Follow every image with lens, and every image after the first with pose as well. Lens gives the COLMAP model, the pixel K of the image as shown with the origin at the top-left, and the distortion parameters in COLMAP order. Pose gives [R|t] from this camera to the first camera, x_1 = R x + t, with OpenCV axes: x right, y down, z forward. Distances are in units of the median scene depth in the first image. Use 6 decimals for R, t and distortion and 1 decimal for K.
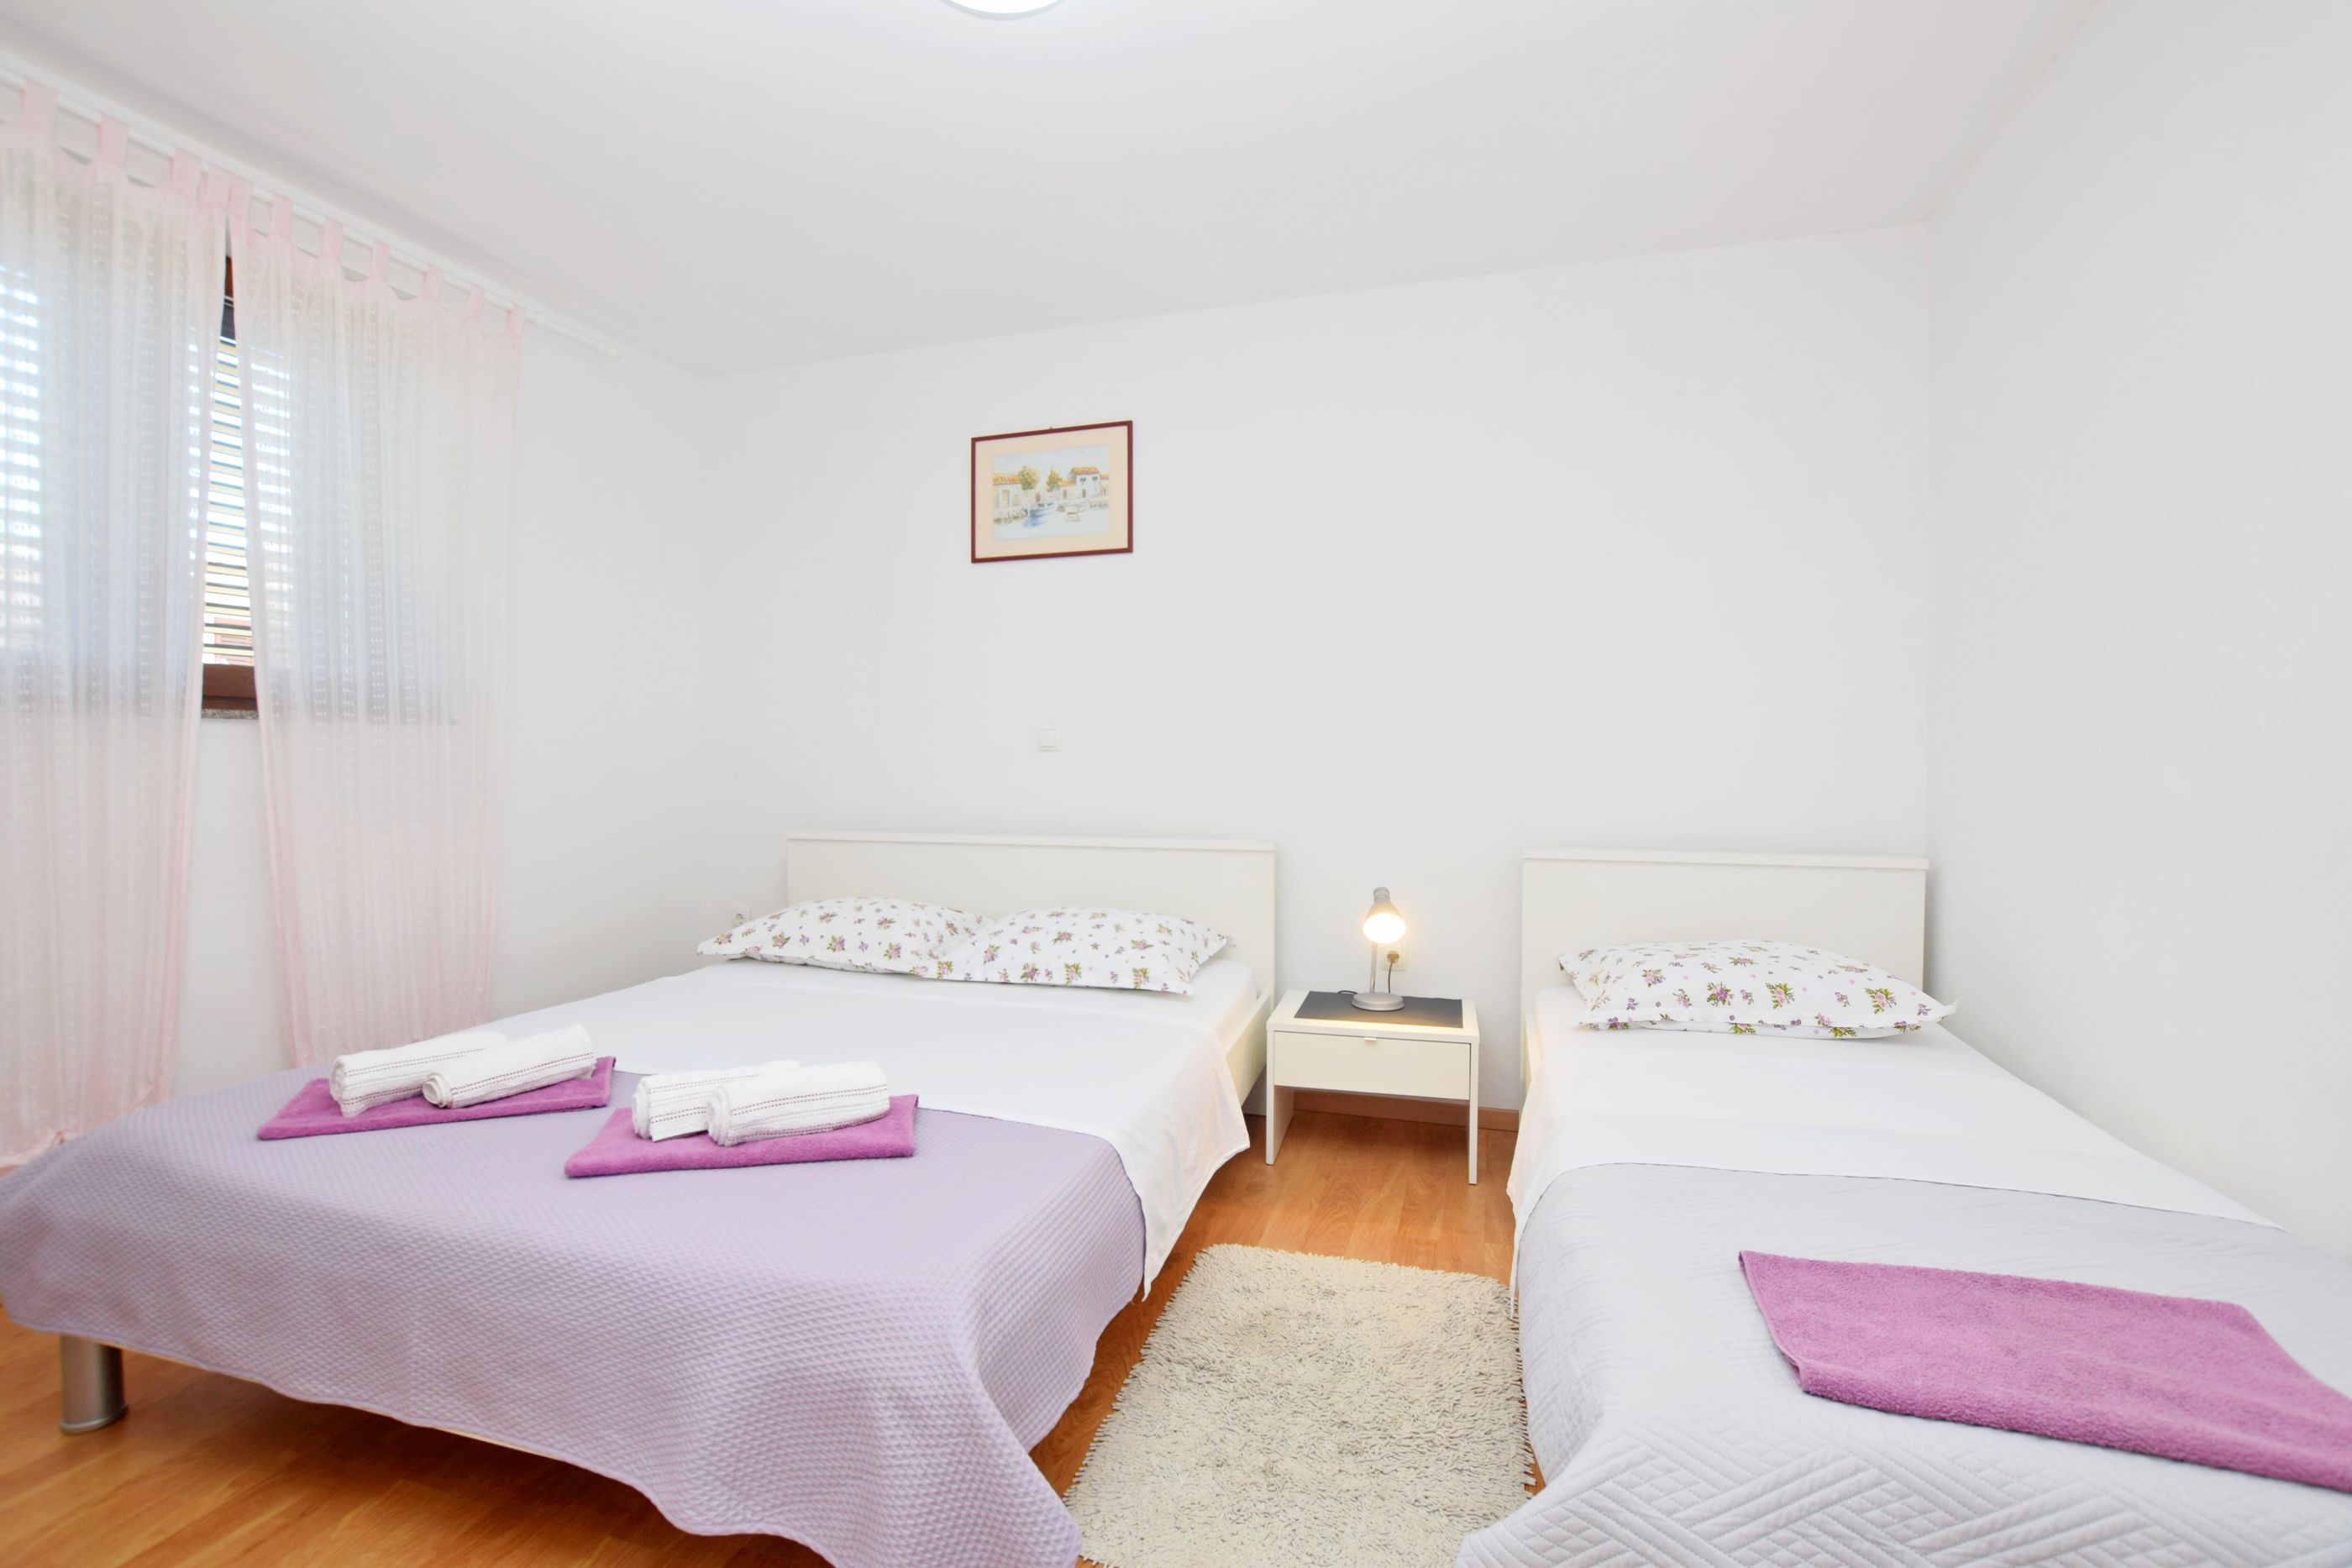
lens RADIAL K [[1031.6, 0, 1178.1], [0, 1031.6, 776.4], [0, 0, 1]] dist [-0.036010, 0.005940]
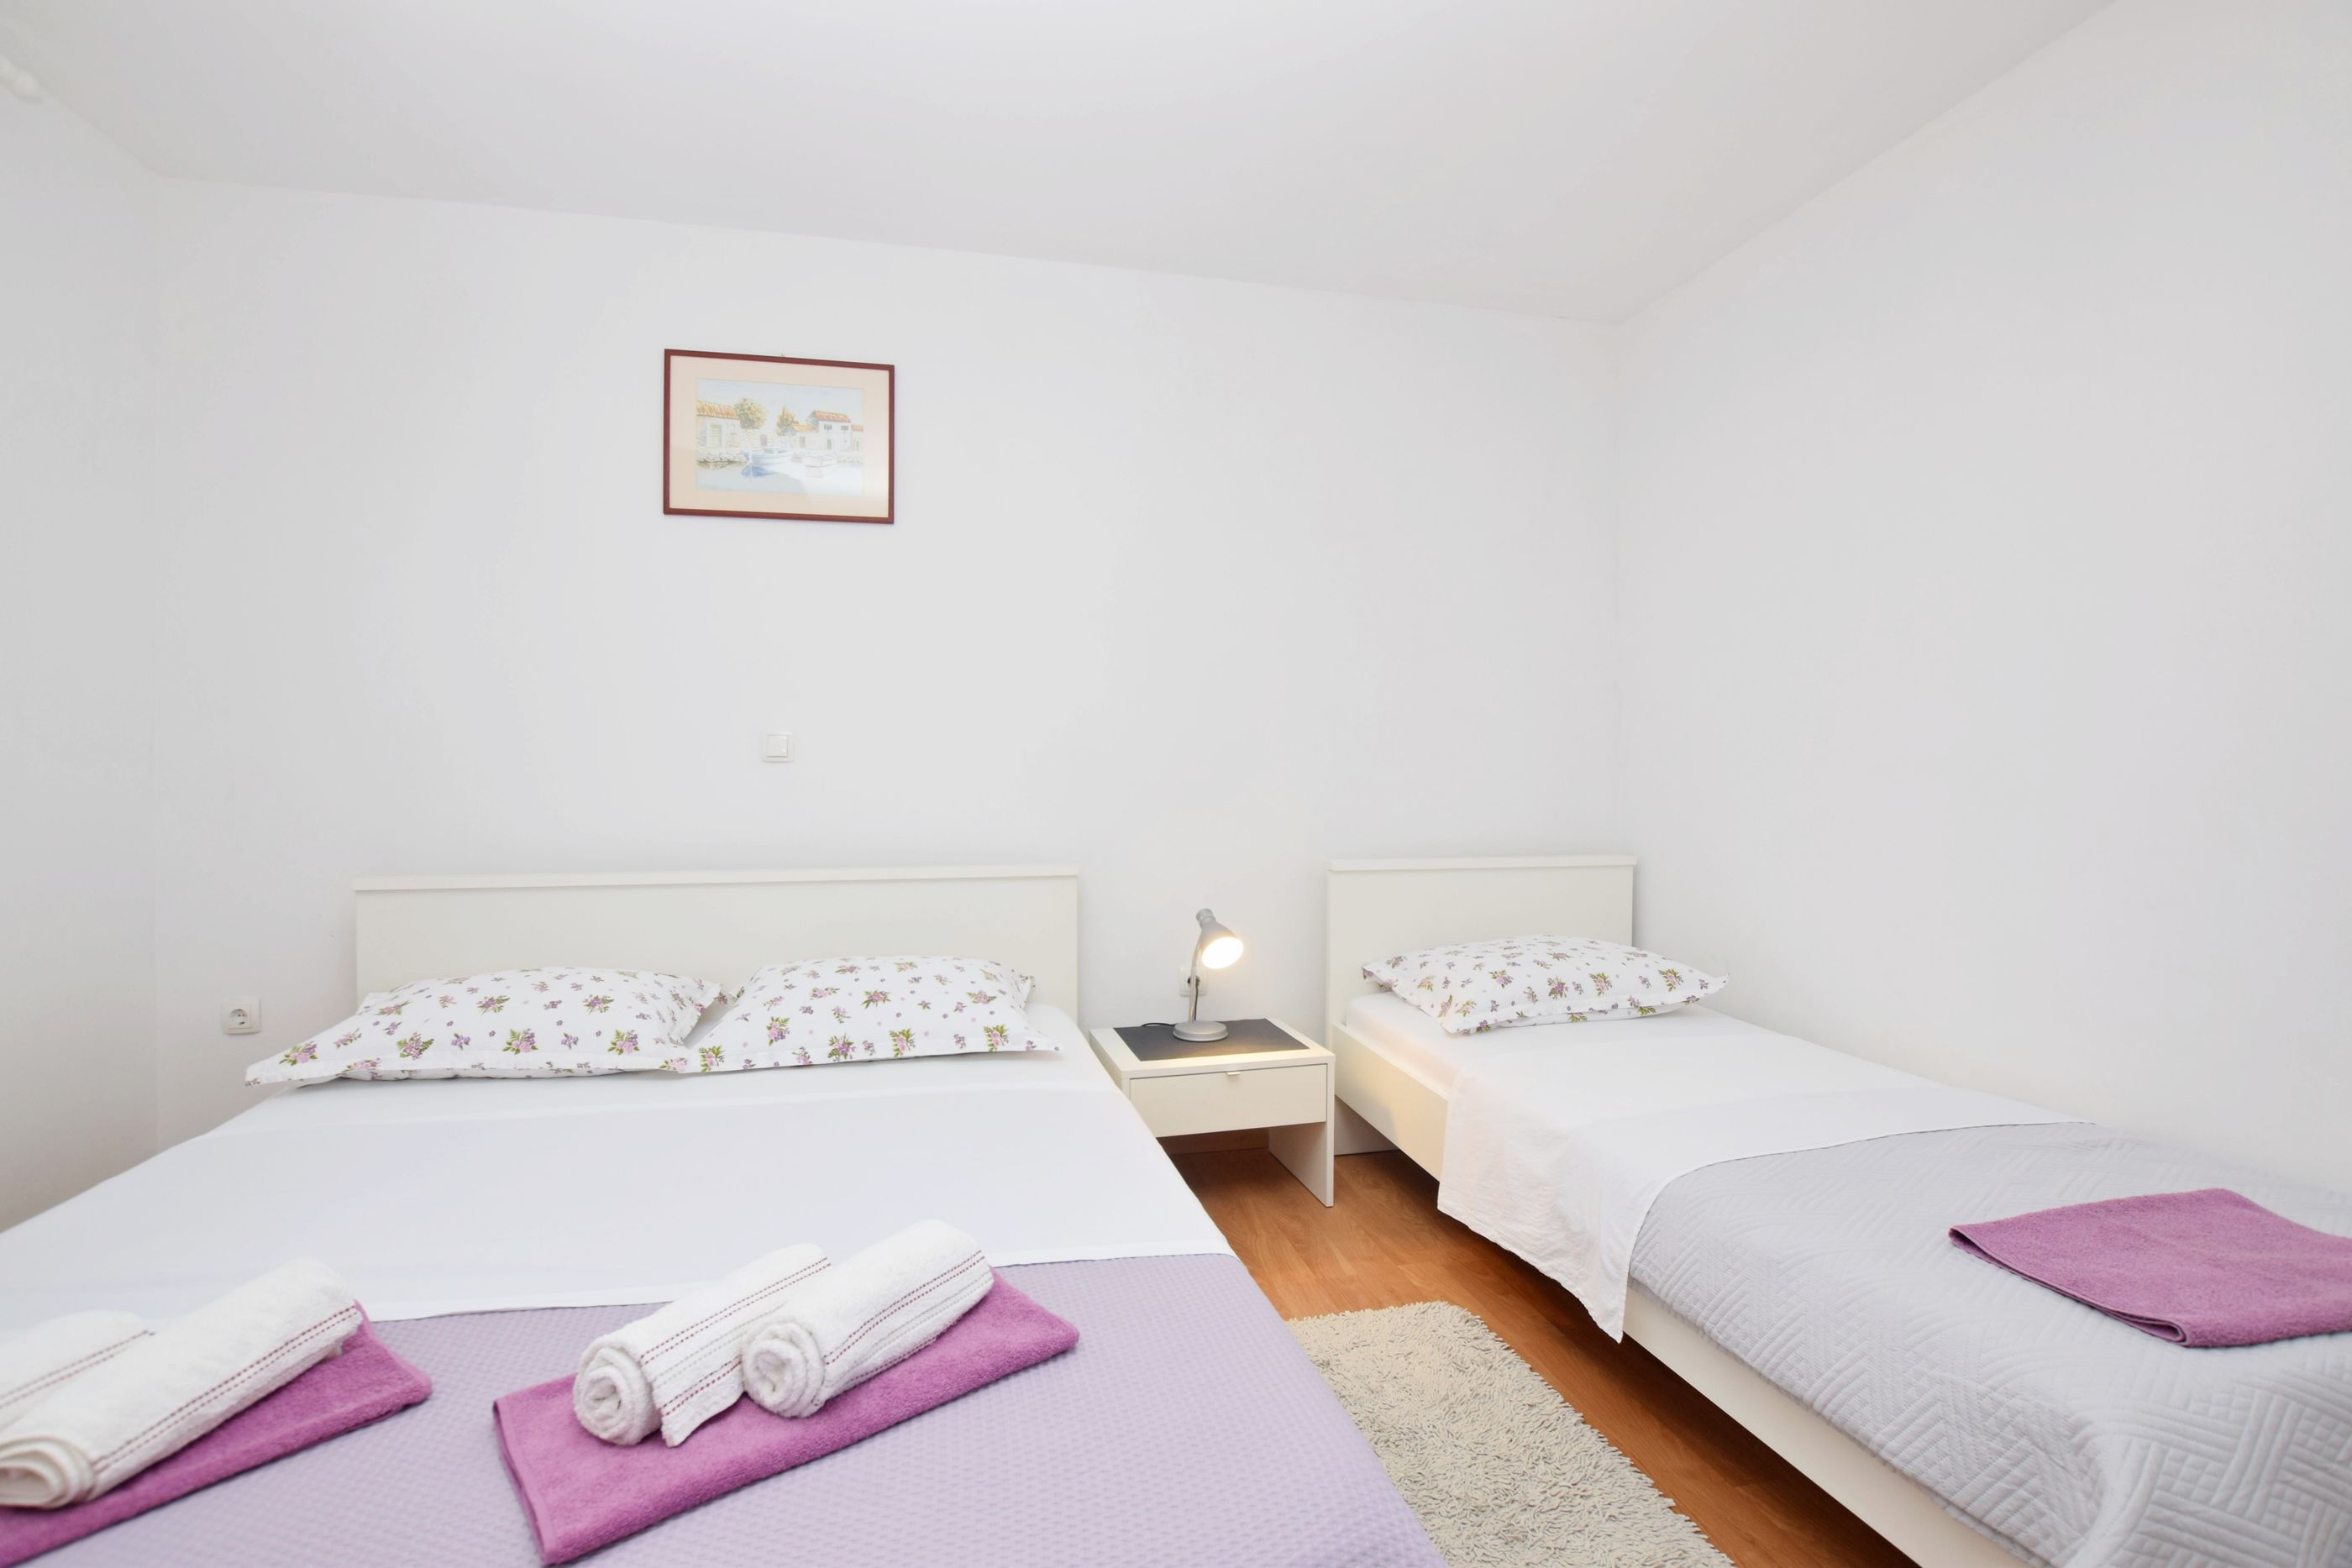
lens RADIAL K [[1034.0, 0, 1164.5], [0, 1034.0, 777.3], [0, 0, 1]] dist [-0.031023, 0.006822]
pose [[0.871234, -0.002214, 0.490862, -0.310041], [0.007975, 0.999922, -0.009646, -0.003748], [-0.490802, 0.012319, 0.871184, 0.203048]]
